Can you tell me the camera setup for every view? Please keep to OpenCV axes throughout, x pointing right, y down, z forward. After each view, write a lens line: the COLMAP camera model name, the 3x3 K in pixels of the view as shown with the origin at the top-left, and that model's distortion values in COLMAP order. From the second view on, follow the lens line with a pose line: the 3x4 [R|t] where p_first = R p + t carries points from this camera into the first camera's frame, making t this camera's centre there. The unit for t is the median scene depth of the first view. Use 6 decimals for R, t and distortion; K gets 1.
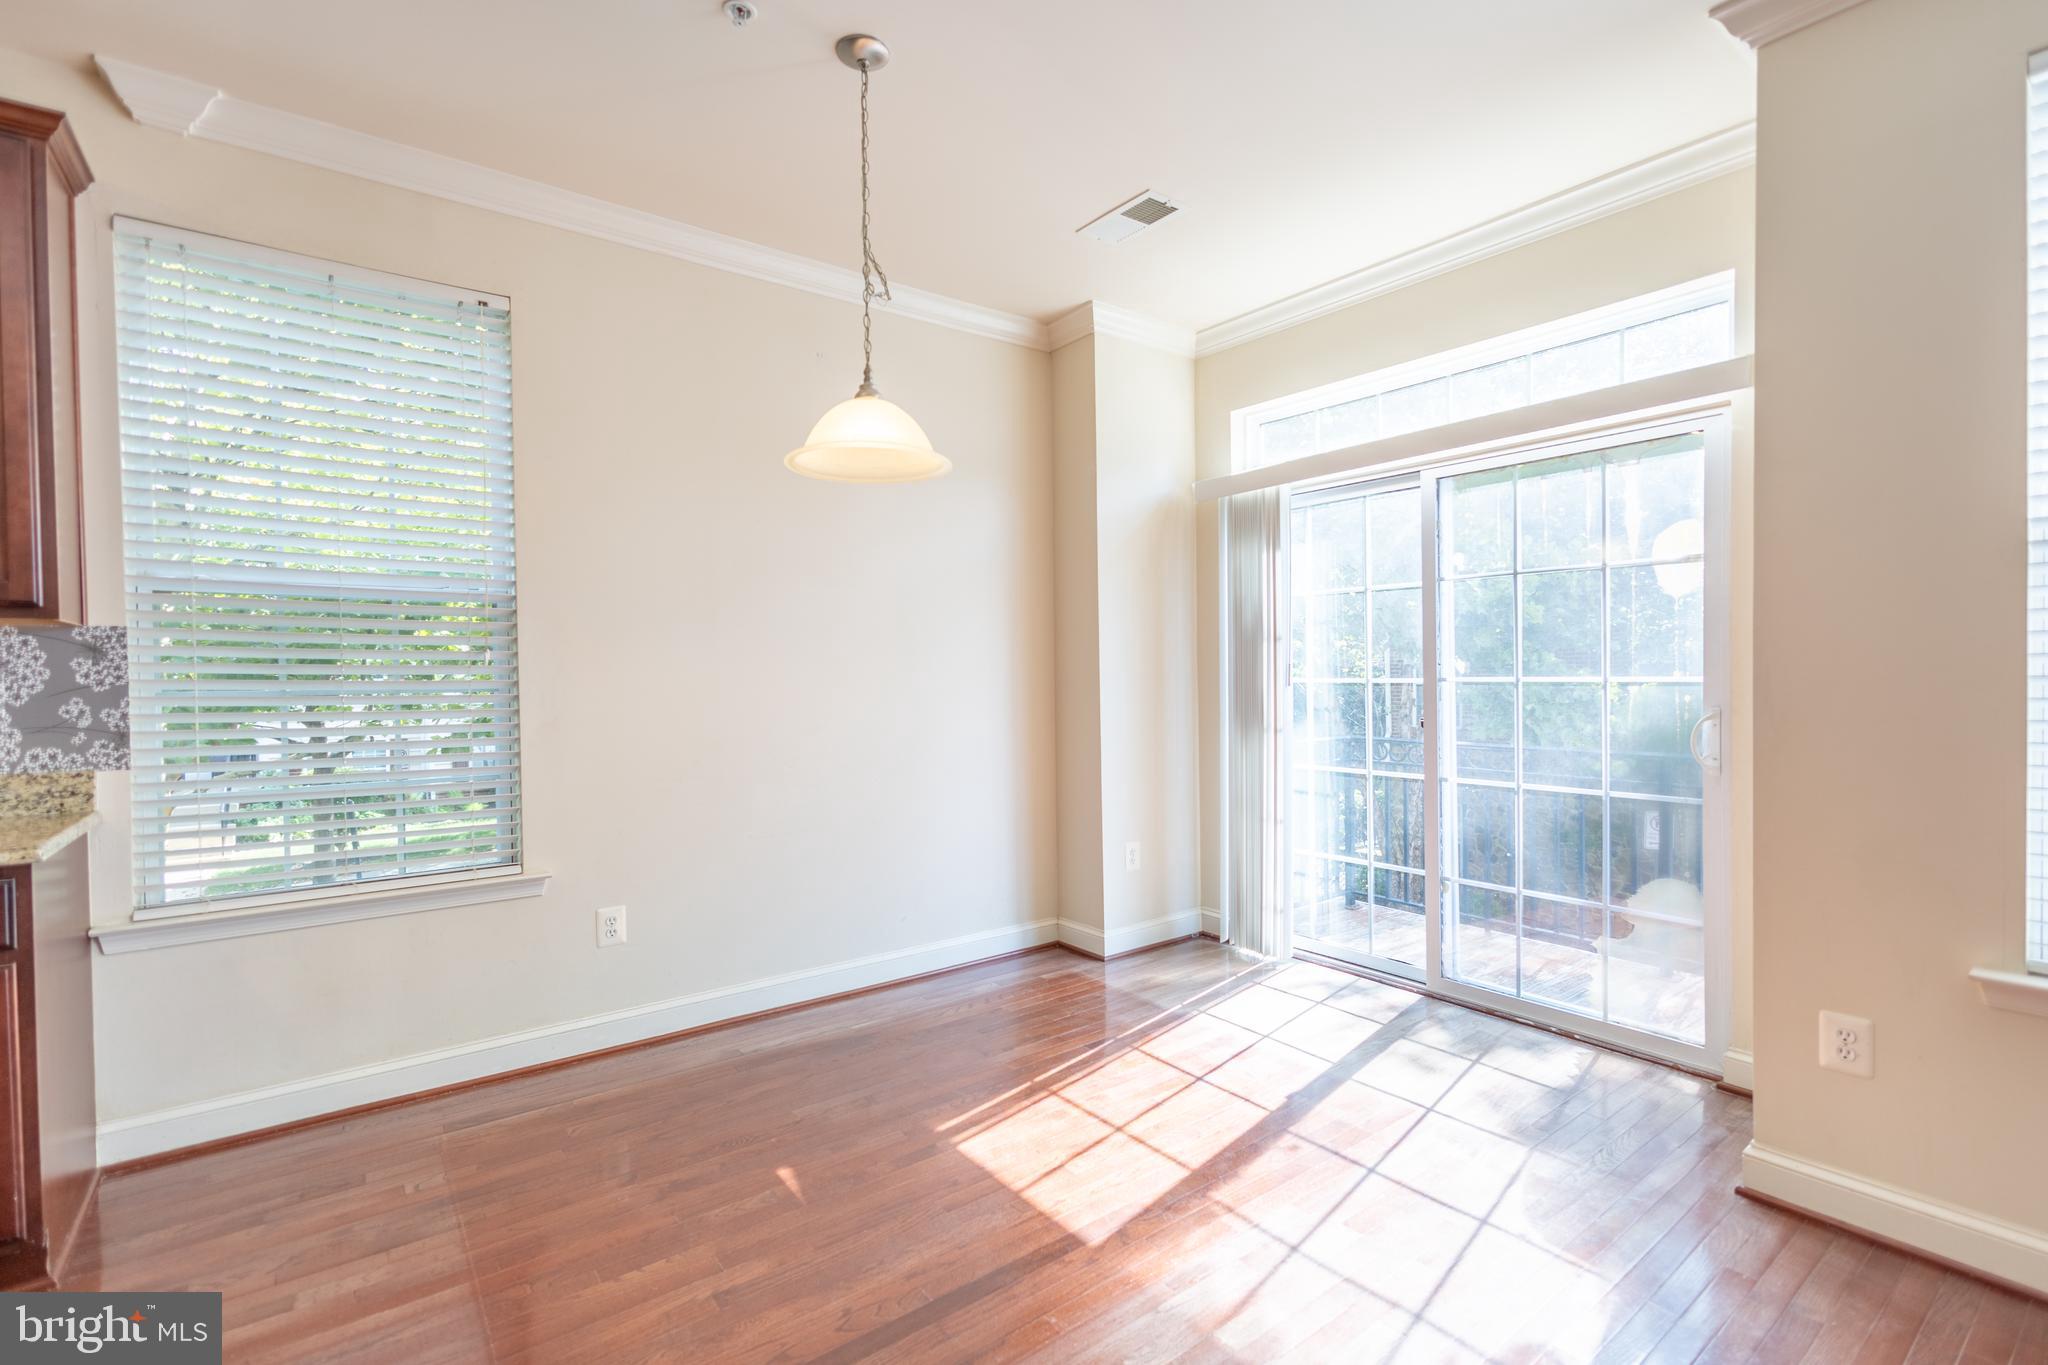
lens RADIAL K [[933.0, 0, 1019.7], [0, 933.0, 691.2], [0, 0, 1]] dist [0.011284, -0.005540]
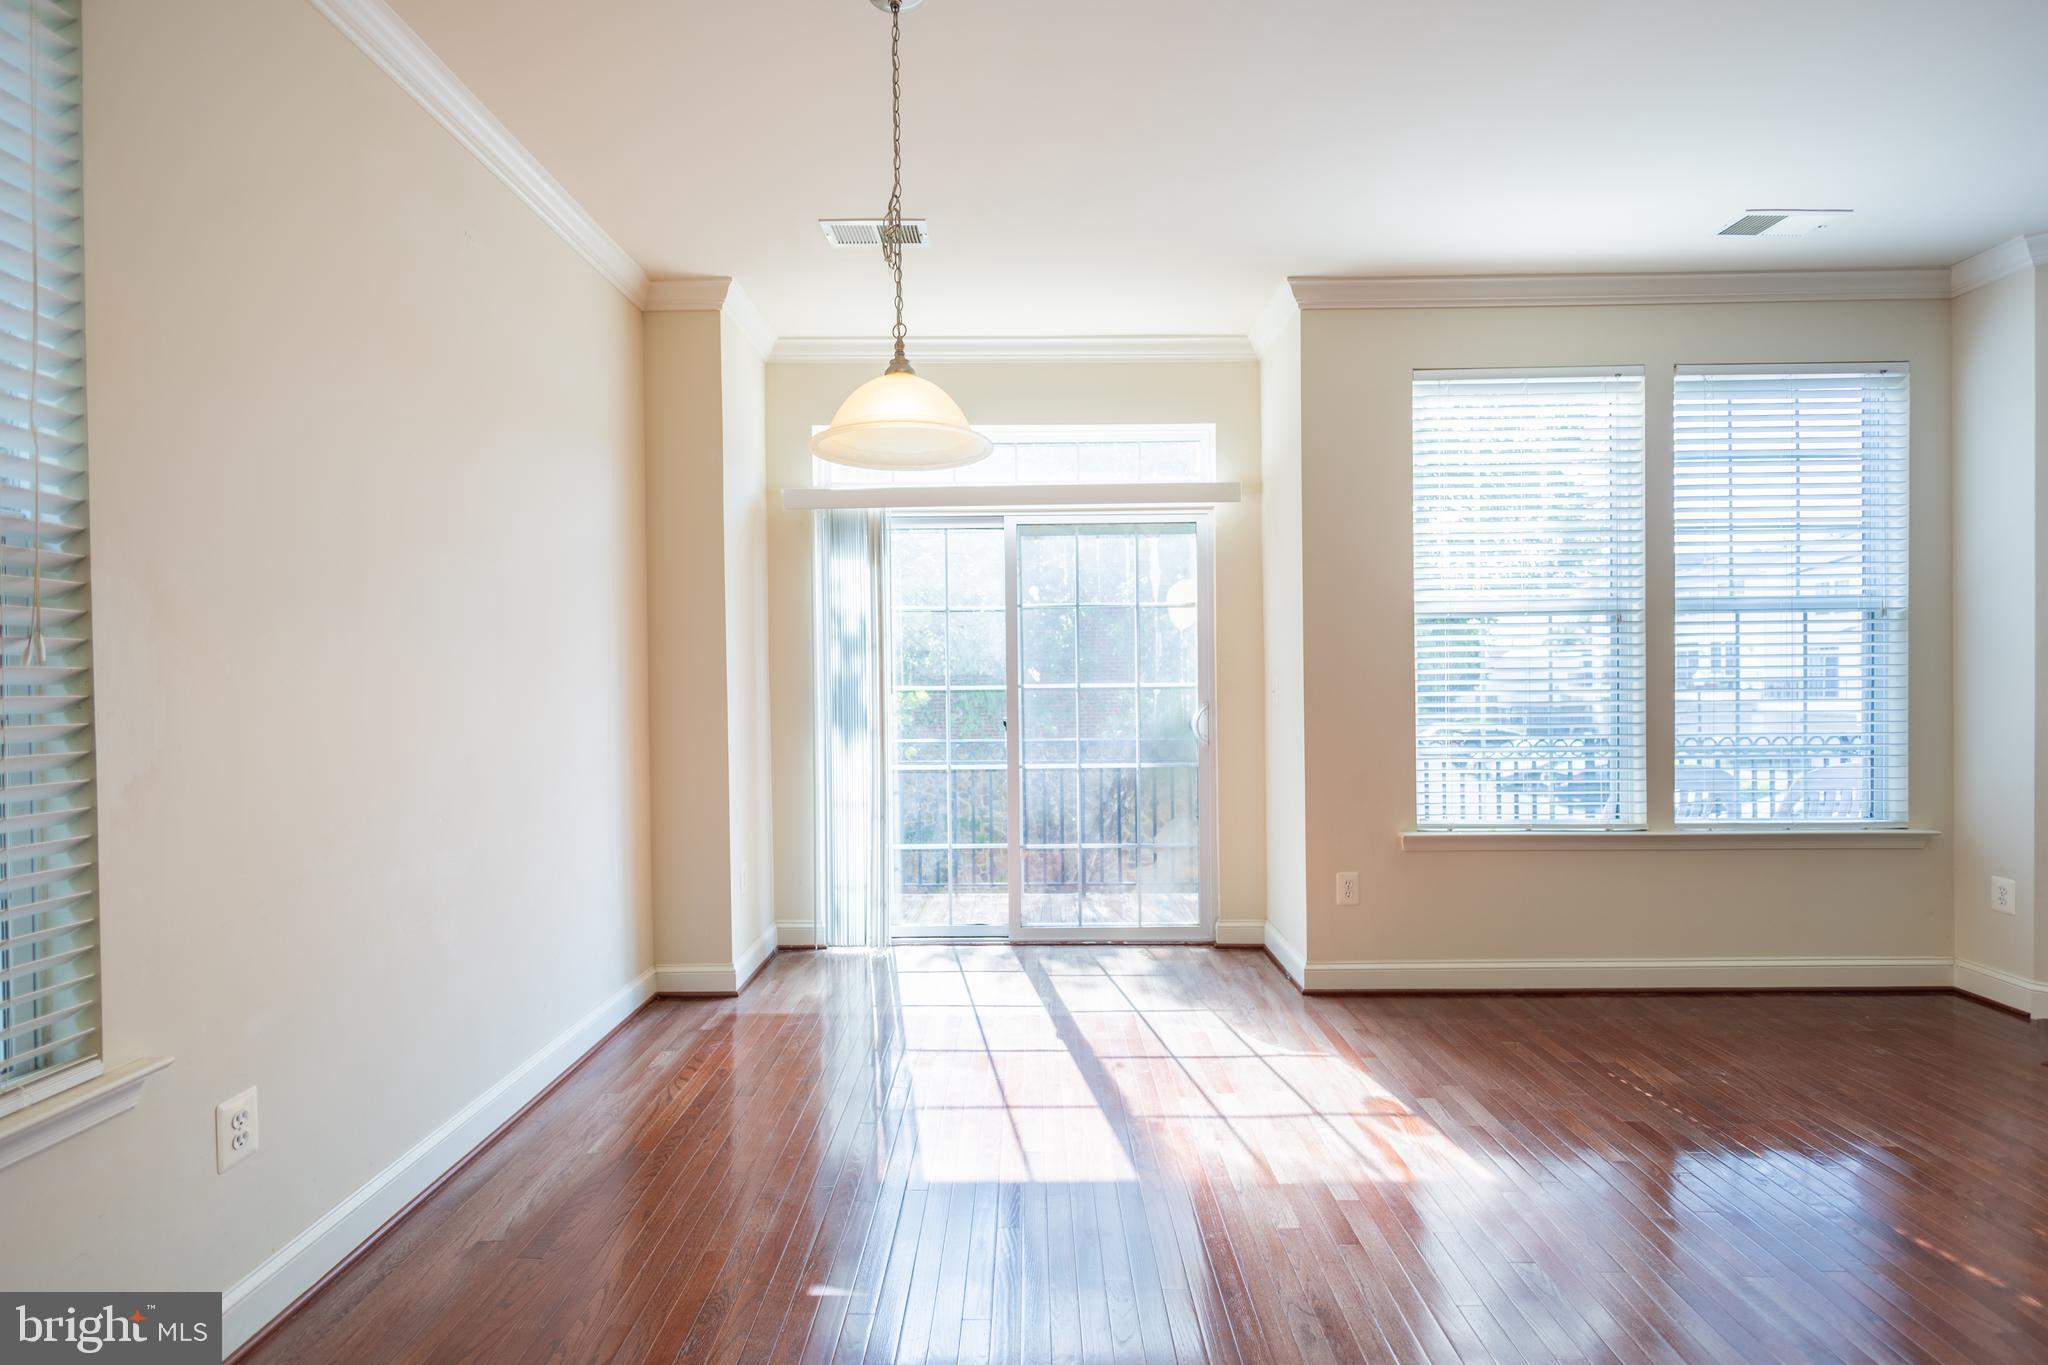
lens RADIAL K [[943.6, 0, 1020.2], [0, 943.6, 687.8], [0, 0, 1]] dist [0.009445, -0.001341]
pose [[0.605857, -0.007206, 0.795541, -0.732120], [0.020258, 0.999774, -0.006372, -0.003593], [-0.795316, 0.019976, 0.605866, 0.322447]]
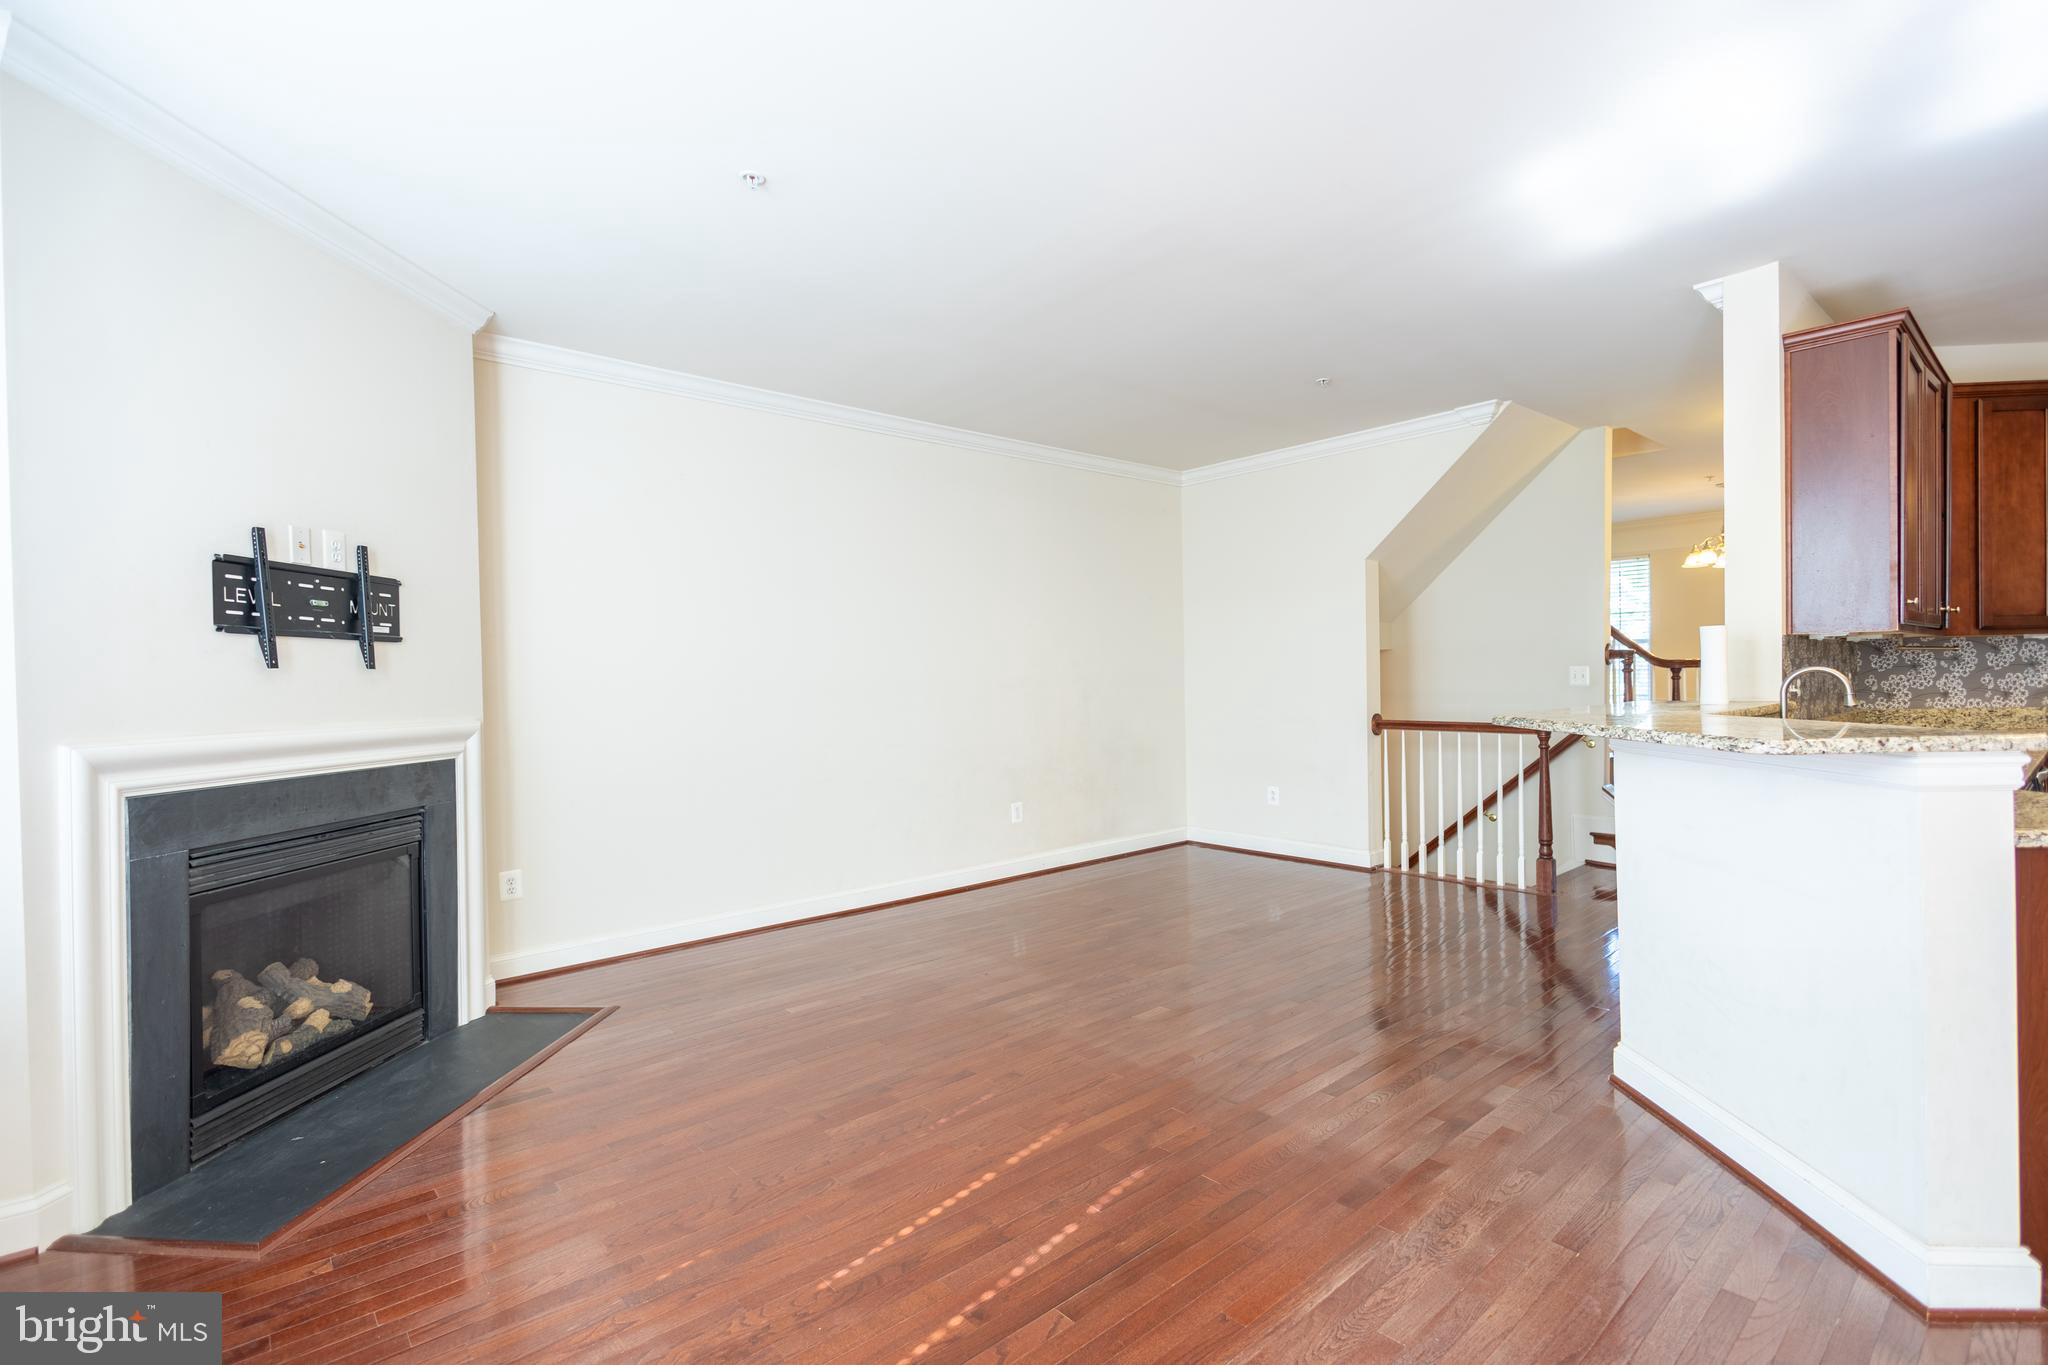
lens RADIAL K [[925.4, 0, 1024.0], [0, 925.4, 682.5], [0, 0, 1]] dist [0.001174, -0.000568]
pose [[-0.997630, 0.025676, -0.063838, 0.326822], [0.023824, 0.999278, 0.029602, -0.023190], [0.064552, 0.028011, -0.997521, 0.871974]]
